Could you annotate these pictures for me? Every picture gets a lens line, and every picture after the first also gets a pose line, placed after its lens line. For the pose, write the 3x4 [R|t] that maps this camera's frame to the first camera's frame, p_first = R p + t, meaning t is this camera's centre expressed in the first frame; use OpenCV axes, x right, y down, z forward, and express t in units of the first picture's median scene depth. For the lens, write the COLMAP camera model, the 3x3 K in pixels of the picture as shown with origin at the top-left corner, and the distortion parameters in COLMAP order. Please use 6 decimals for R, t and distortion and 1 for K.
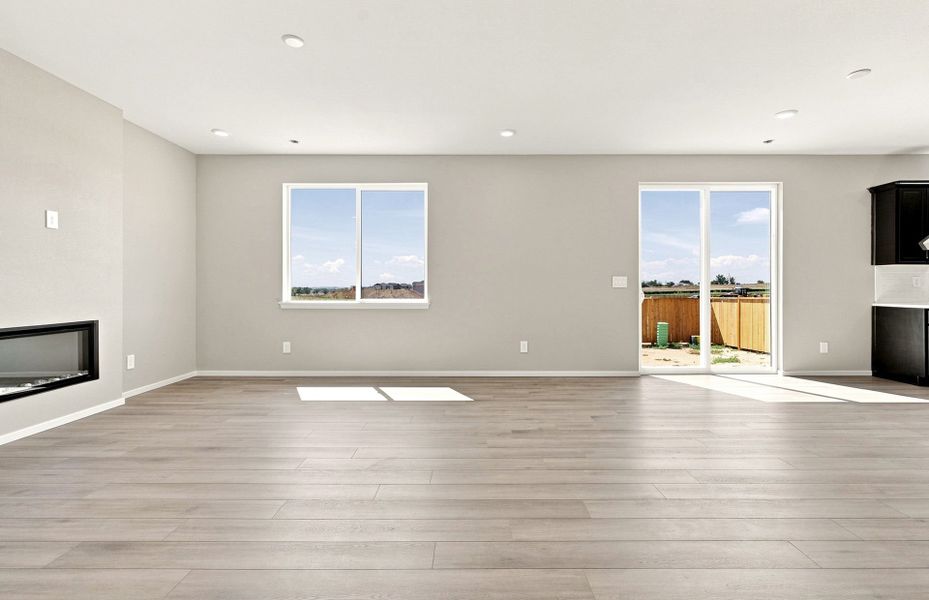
lens RADIAL K [[419.8, 0, 473.9], [0, 419.8, 287.9], [0, 0, 1]] dist [-0.009502, 0.002492]
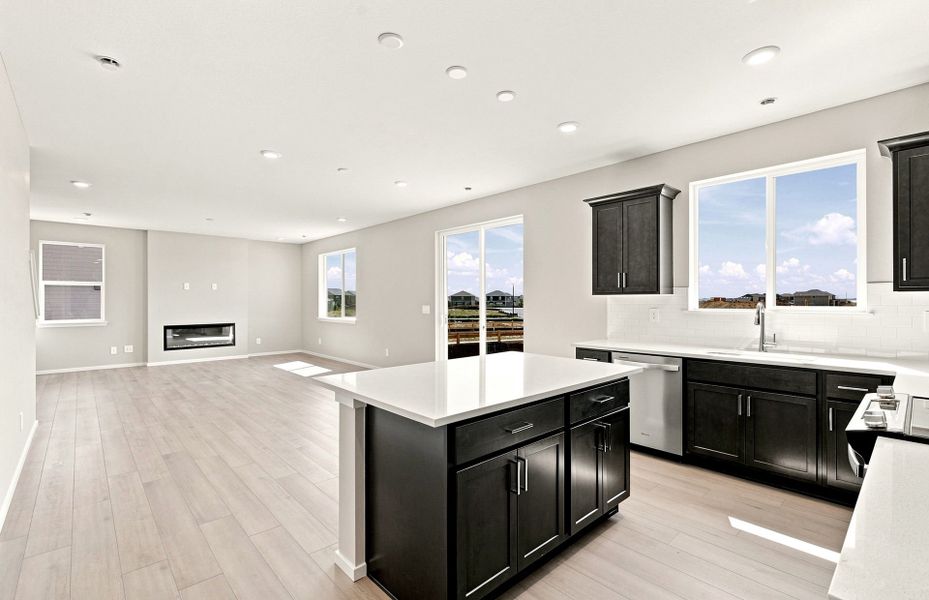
lens RADIAL K [[419.8, 0, 467.8], [0, 419.8, 302.0], [0, 0, 1]] dist [-0.009502, 0.002492]
pose [[0.681109, 0.002506, -0.732177, 1.363196], [0.001339, 0.999988, 0.004668, -0.043367], [0.732181, -0.004160, 0.681098, 0.207337]]
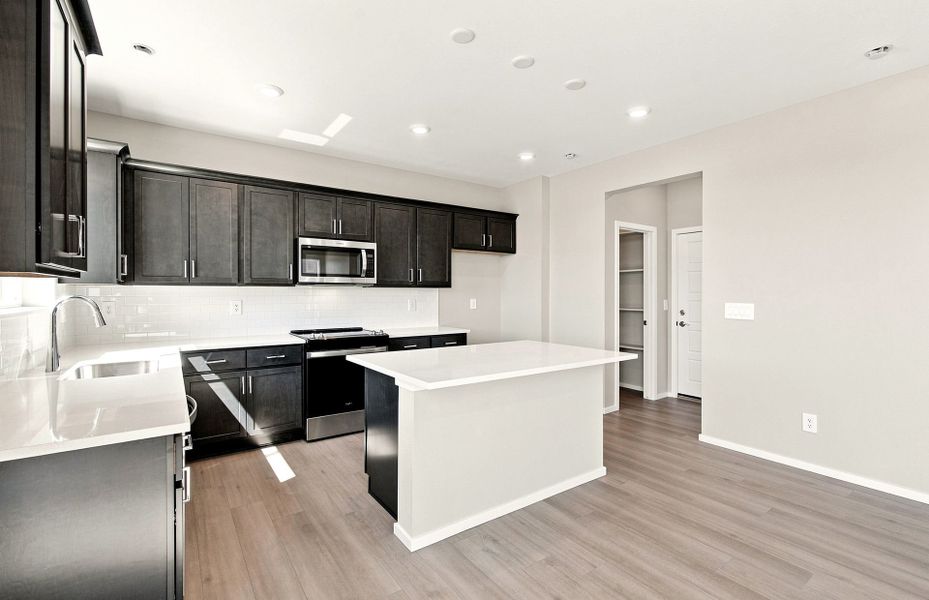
lens RADIAL K [[419.8, 0, 468.2], [0, 419.8, 295.6], [0, 0, 1]] dist [-0.009502, 0.002492]
pose [[-0.583255, -0.004658, 0.812276, 0.637836], [-0.003845, 0.999988, 0.002974, -0.041182], [-0.812280, -0.001389, -0.583266, 0.865521]]
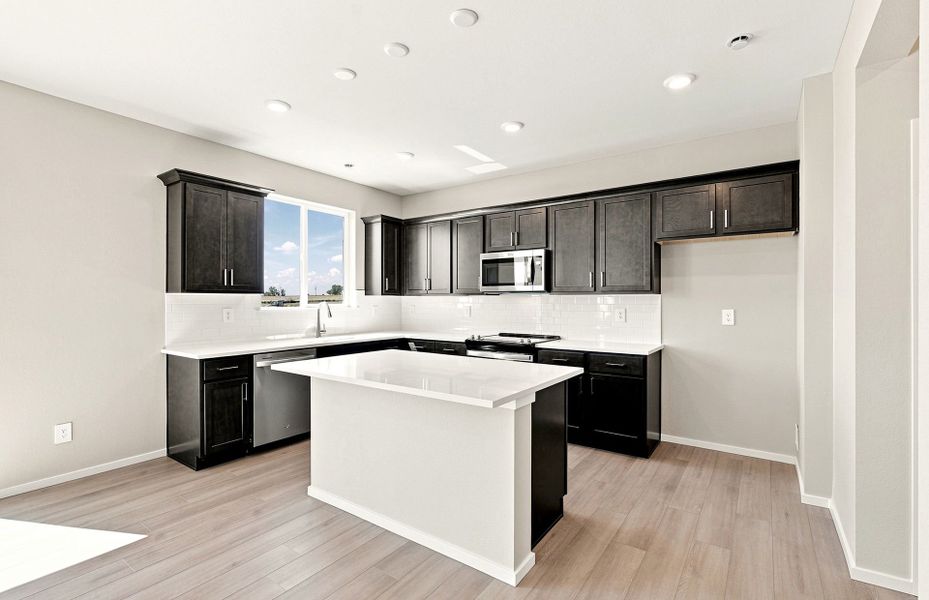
lens RADIAL K [[419.8, 0, 466.3], [0, 419.8, 301.8], [0, 0, 1]] dist [-0.009502, 0.002492]
pose [[0.572141, -0.000673, 0.820155, 0.670944], [-0.004954, 0.999979, 0.004276, -0.043249], [-0.820140, -0.006510, 0.572126, 0.214488]]
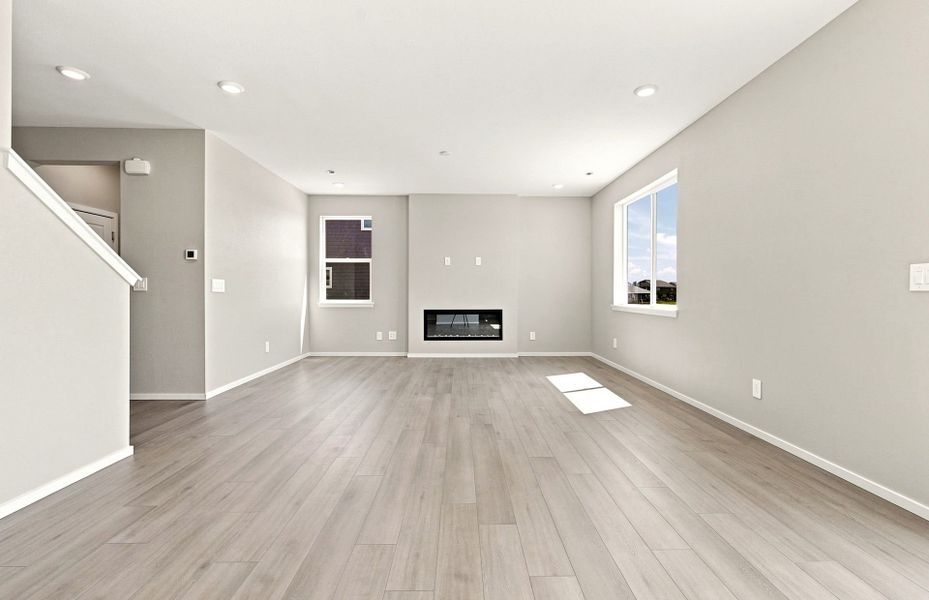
lens RADIAL K [[419.8, 0, 470.4], [0, 419.8, 292.9], [0, 0, 1]] dist [-0.009502, 0.002492]
pose [[0.030459, -0.000250, -0.999536, 0.709530], [-0.002990, 0.999995, -0.000341, 0.001692], [0.999532, 0.002999, 0.030458, 0.554581]]
